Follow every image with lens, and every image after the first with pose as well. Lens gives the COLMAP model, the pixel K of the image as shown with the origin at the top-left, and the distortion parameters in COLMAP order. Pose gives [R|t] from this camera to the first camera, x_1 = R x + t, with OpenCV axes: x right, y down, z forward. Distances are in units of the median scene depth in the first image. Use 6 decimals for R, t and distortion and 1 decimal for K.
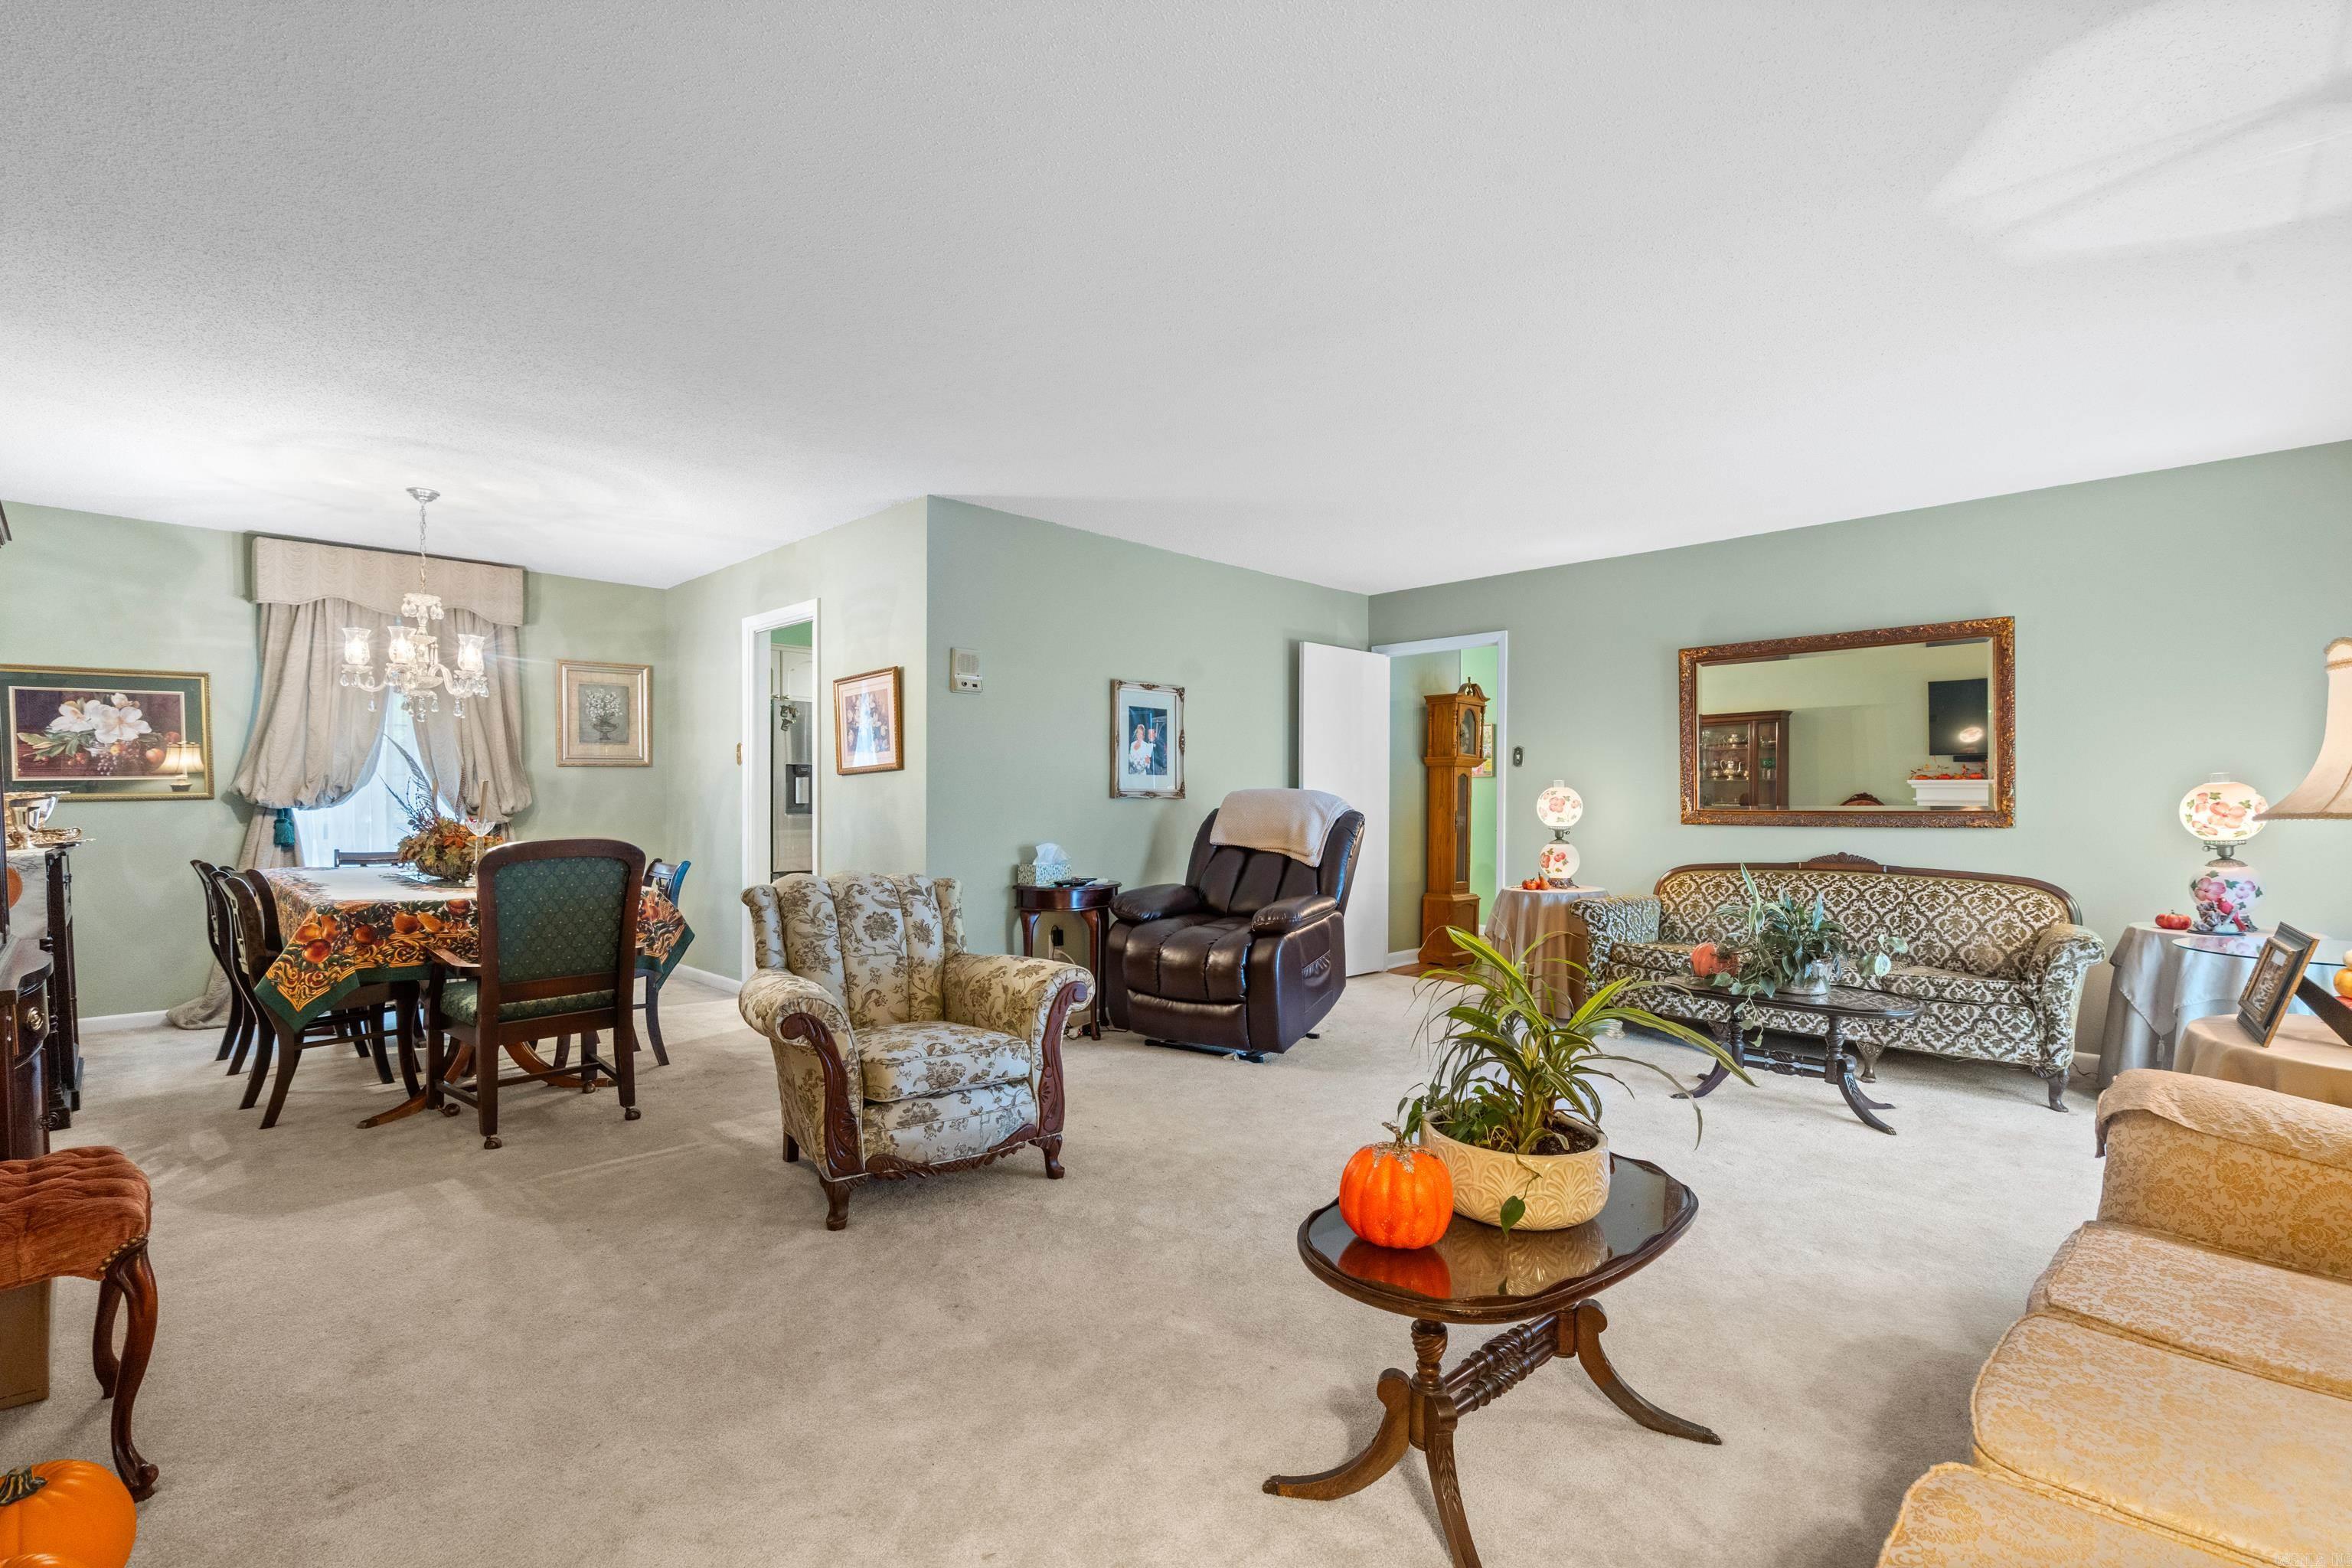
lens RADIAL K [[1066.9, 0, 1153.9], [0, 1066.9, 796.6], [0, 0, 1]] dist [-0.003067, 0.002156]
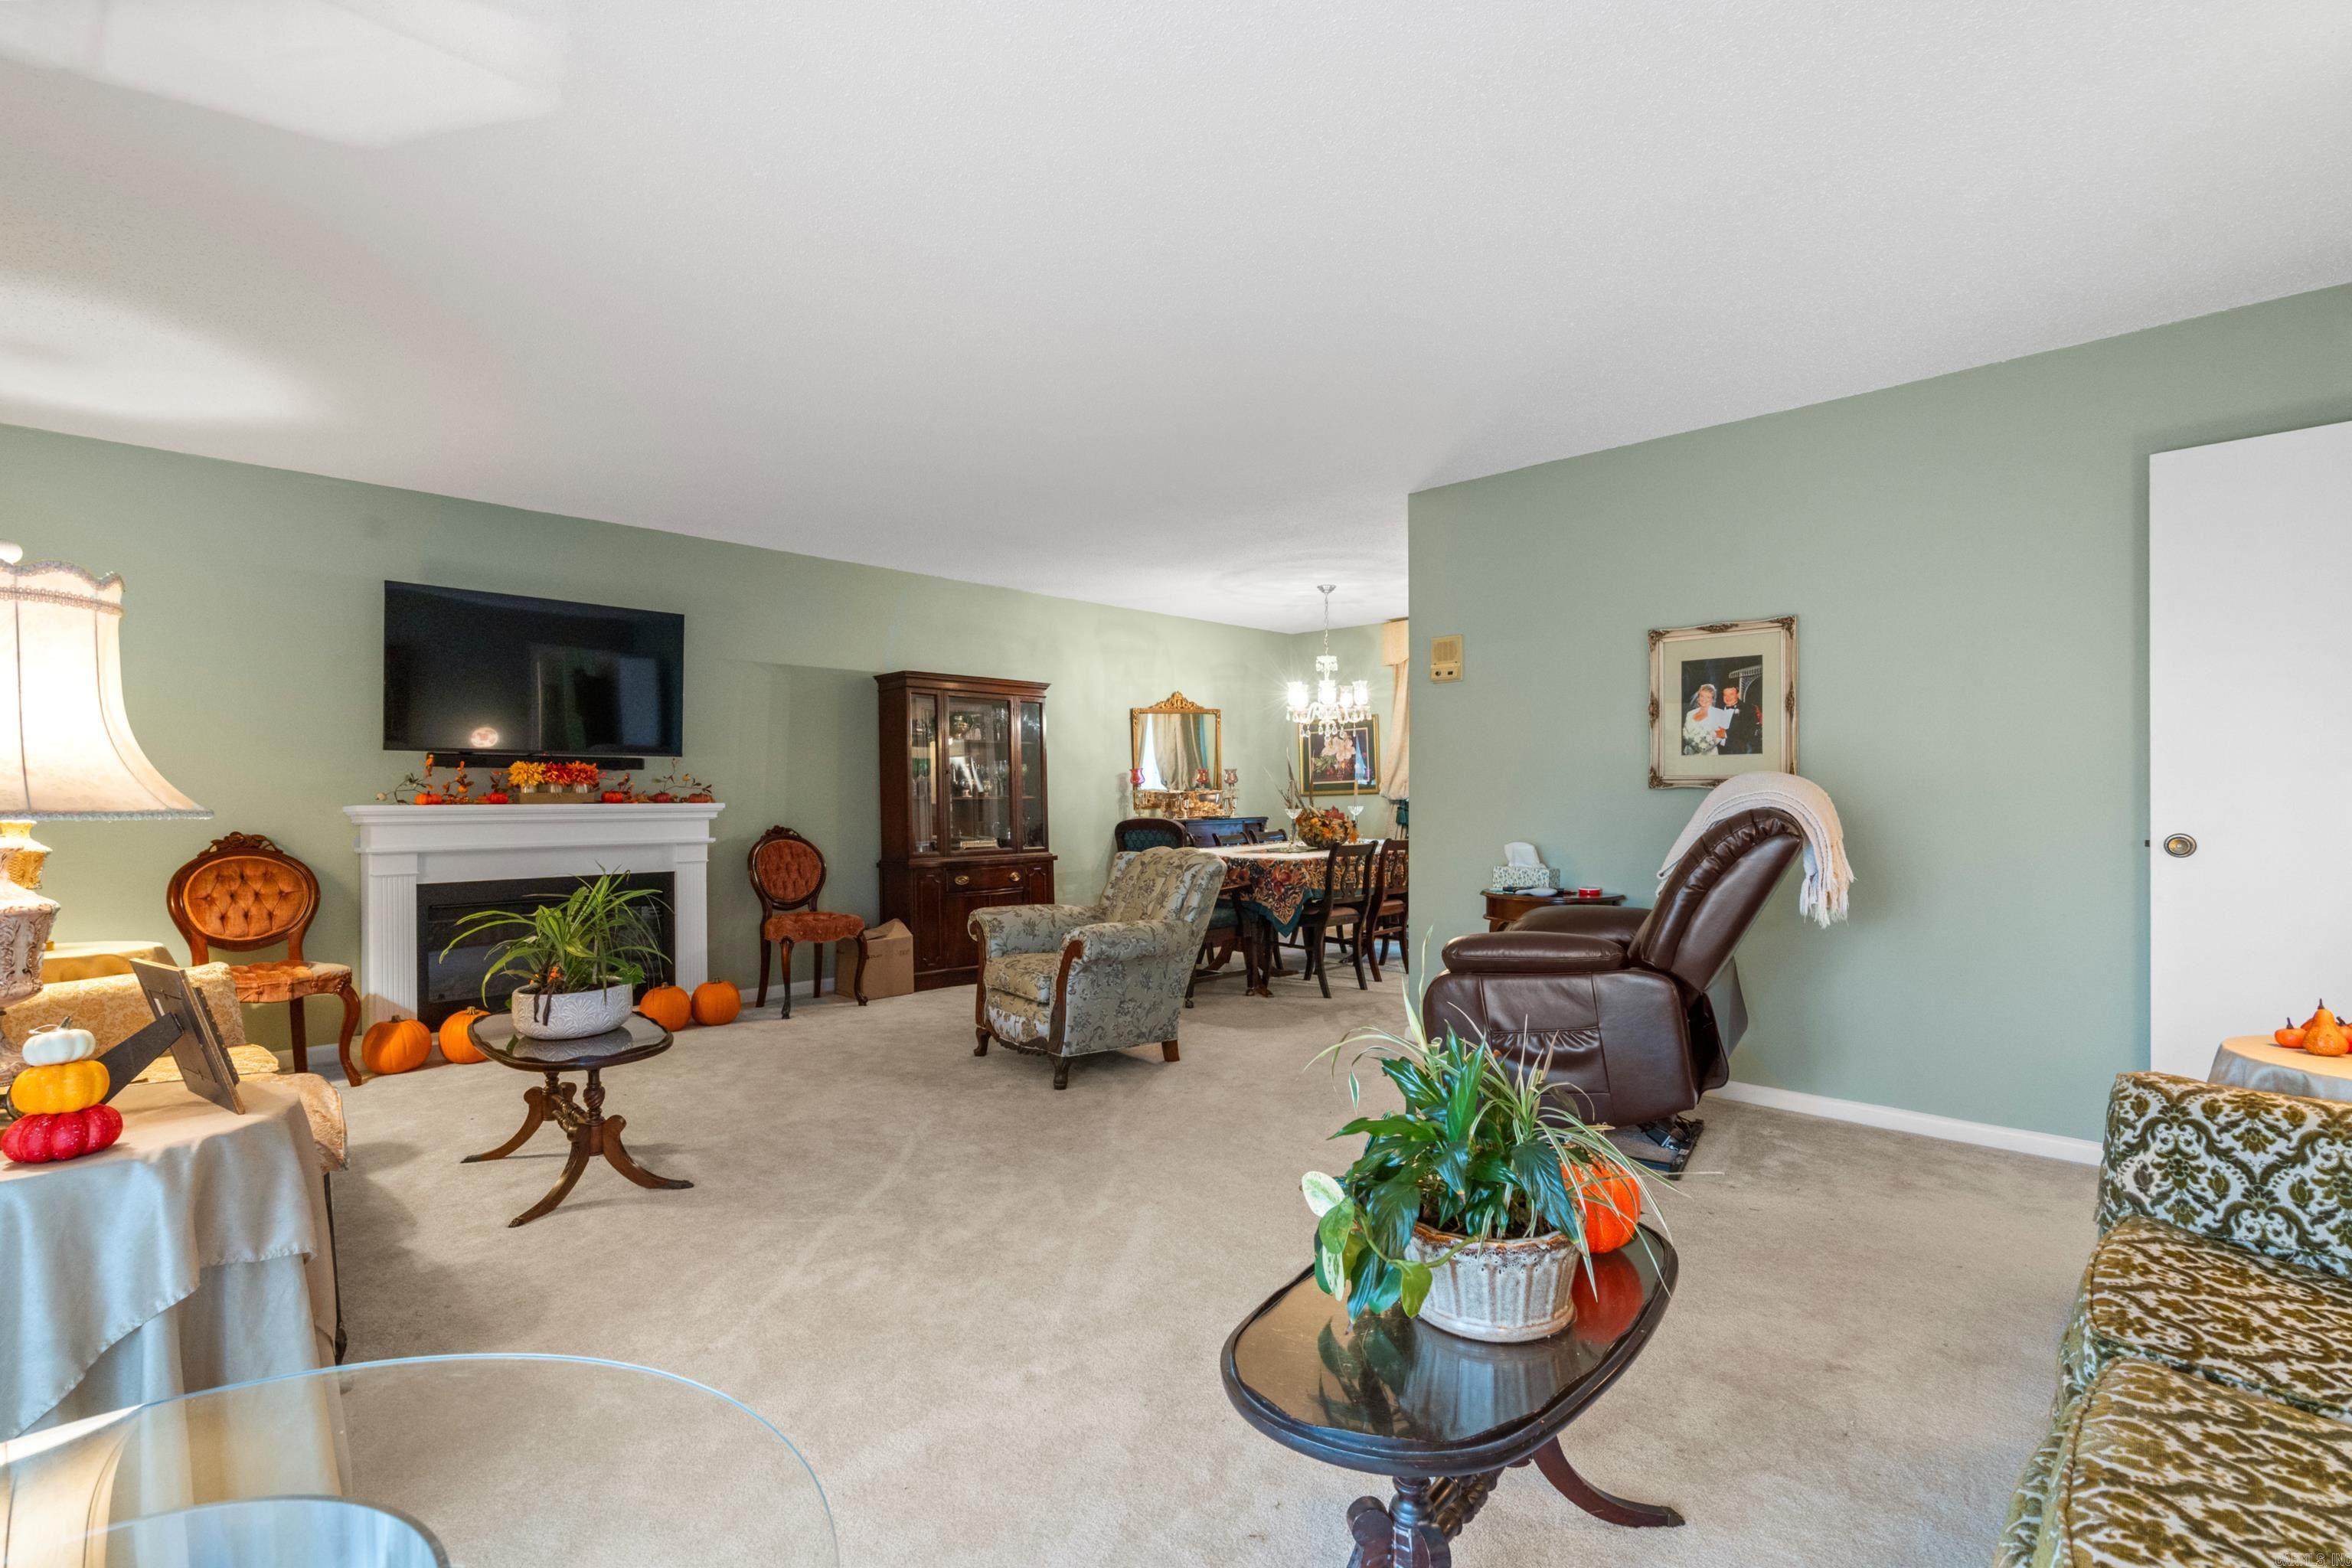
lens RADIAL K [[1066.9, 0, 1183.0], [0, 1066.9, 792.5], [0, 0, 1]] dist [-0.003067, 0.002156]
pose [[0.050713, -0.004216, -0.998704, 0.678391], [0.004956, 0.999980, -0.003970, 0.005042], [0.998701, -0.004748, 0.050732, 0.623854]]
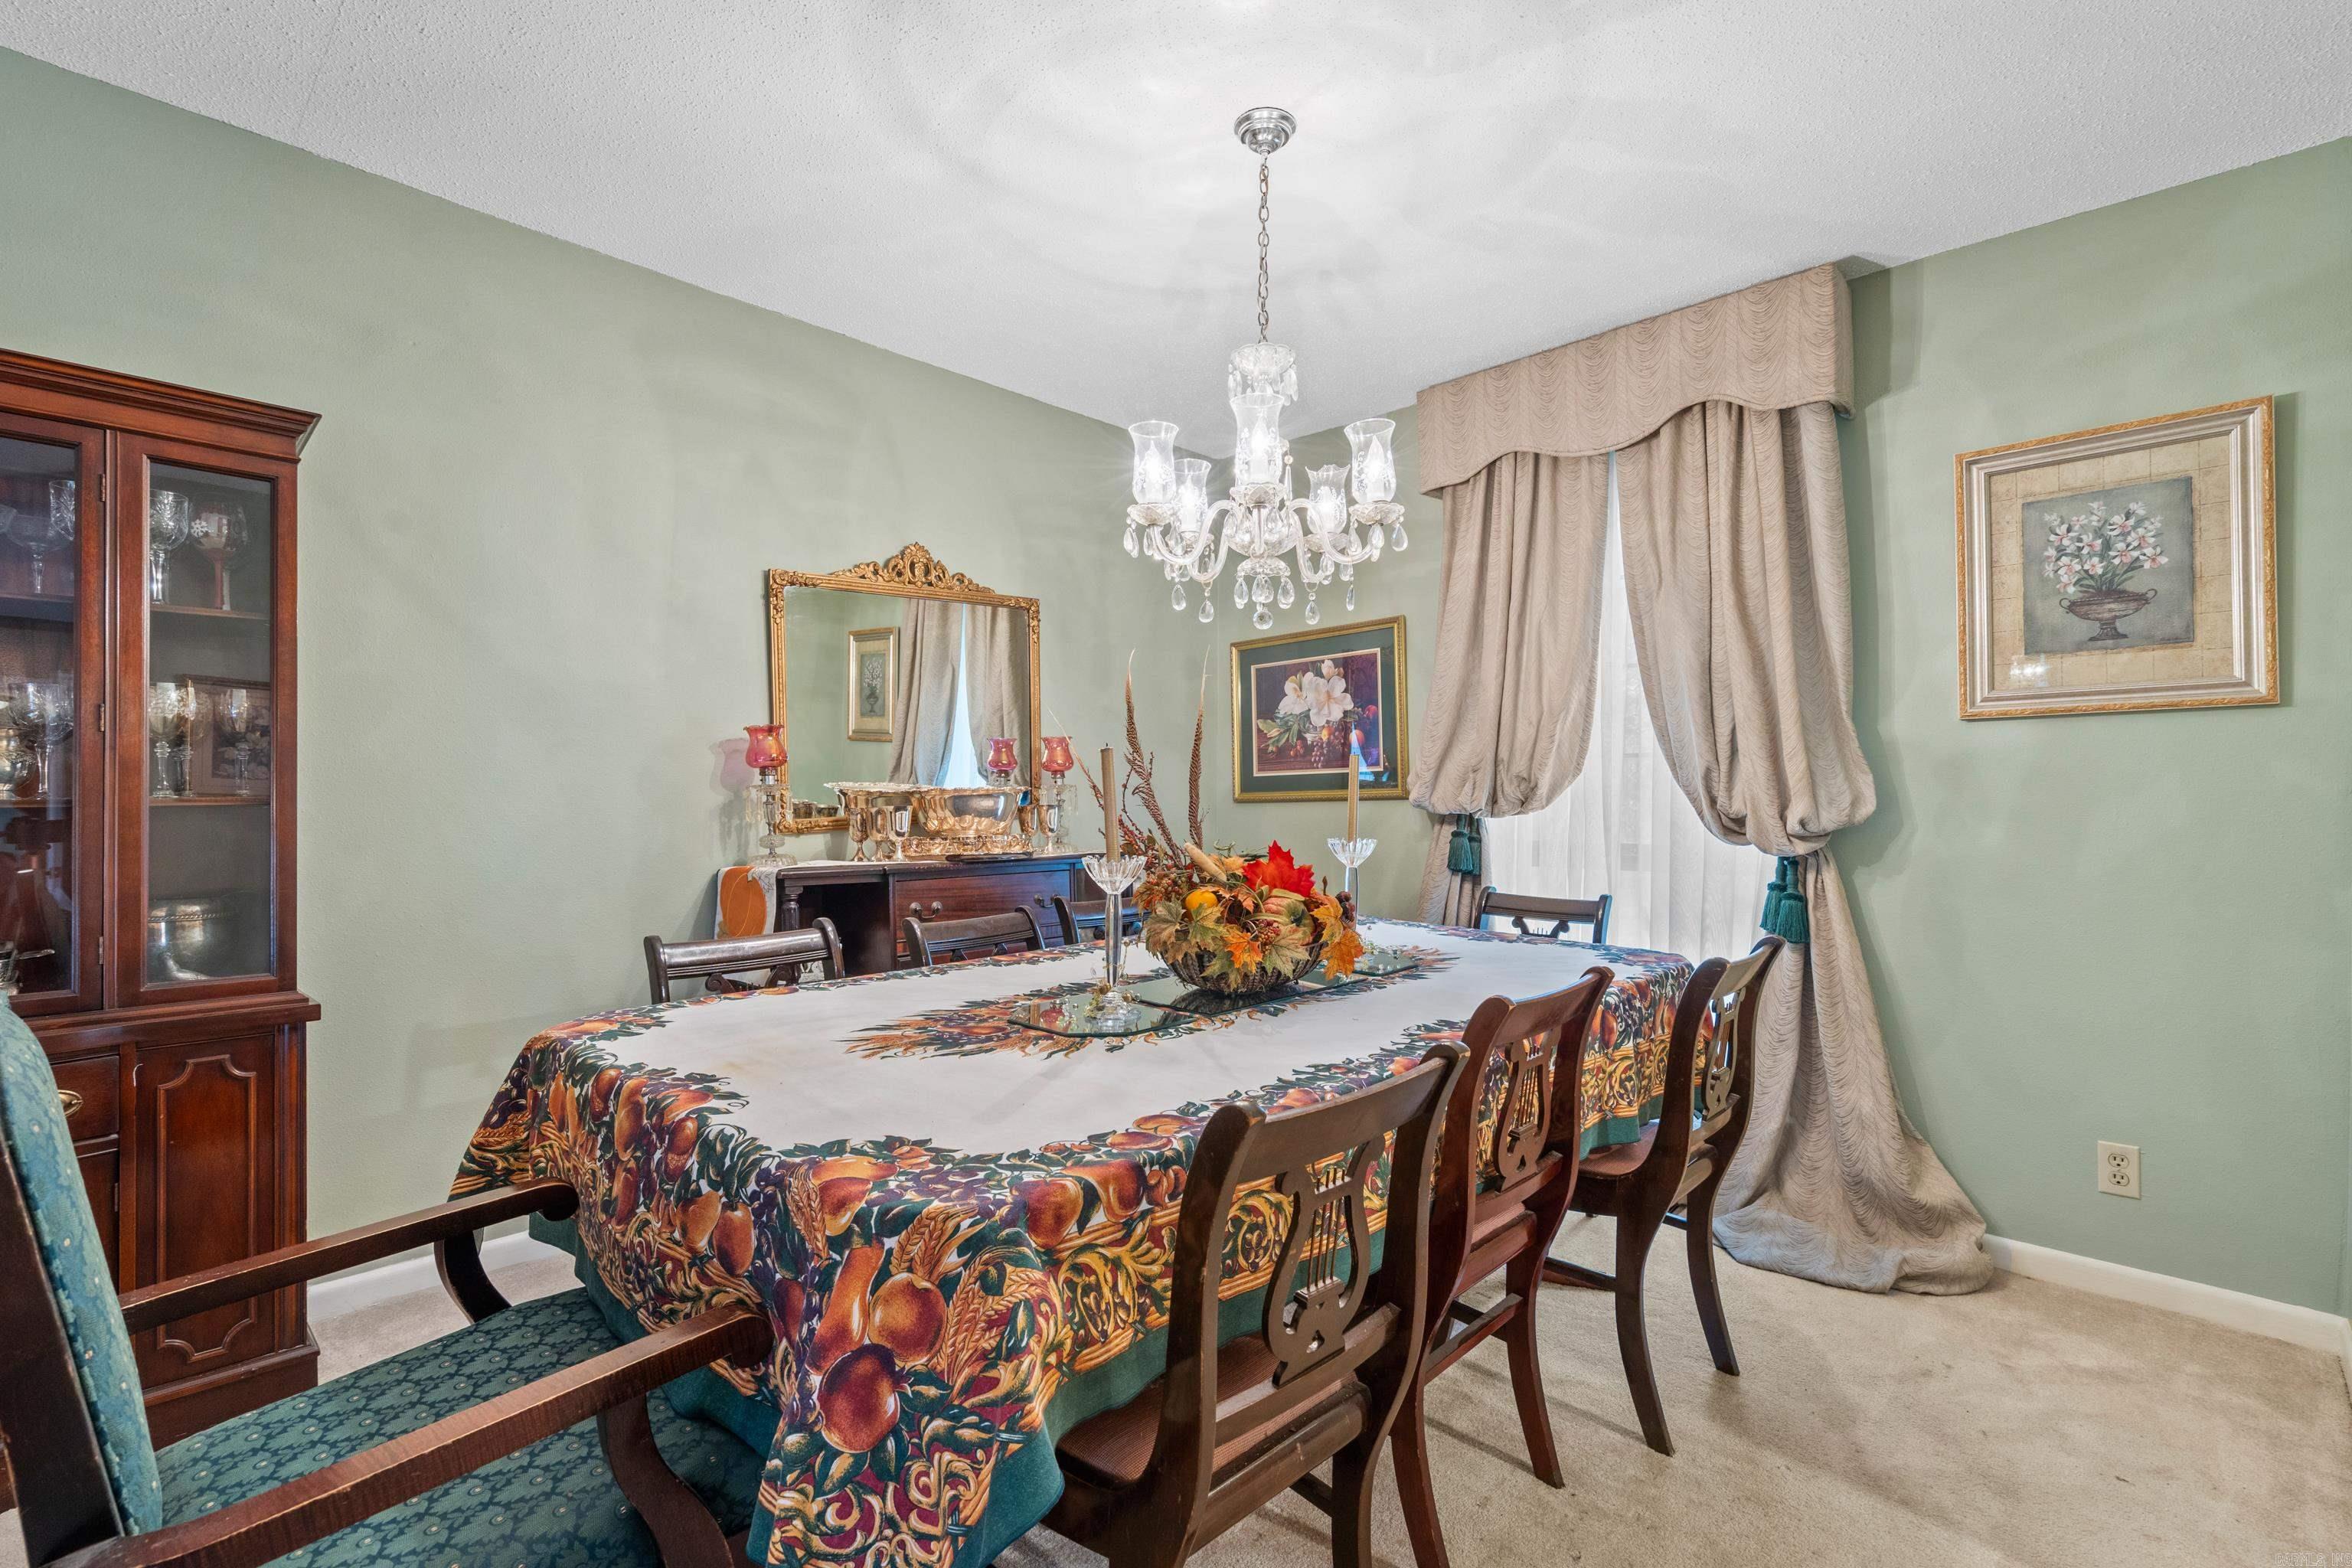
lens RADIAL K [[1066.9, 0, 1169.3], [0, 1066.9, 789.6], [0, 0, 1]] dist [-0.003067, 0.002156]
pose [[0.043864, -0.008273, -0.999003, -0.202866], [-0.004210, 0.999955, -0.008466, 0.002744], [0.999029, 0.004577, 0.043827, 0.811464]]
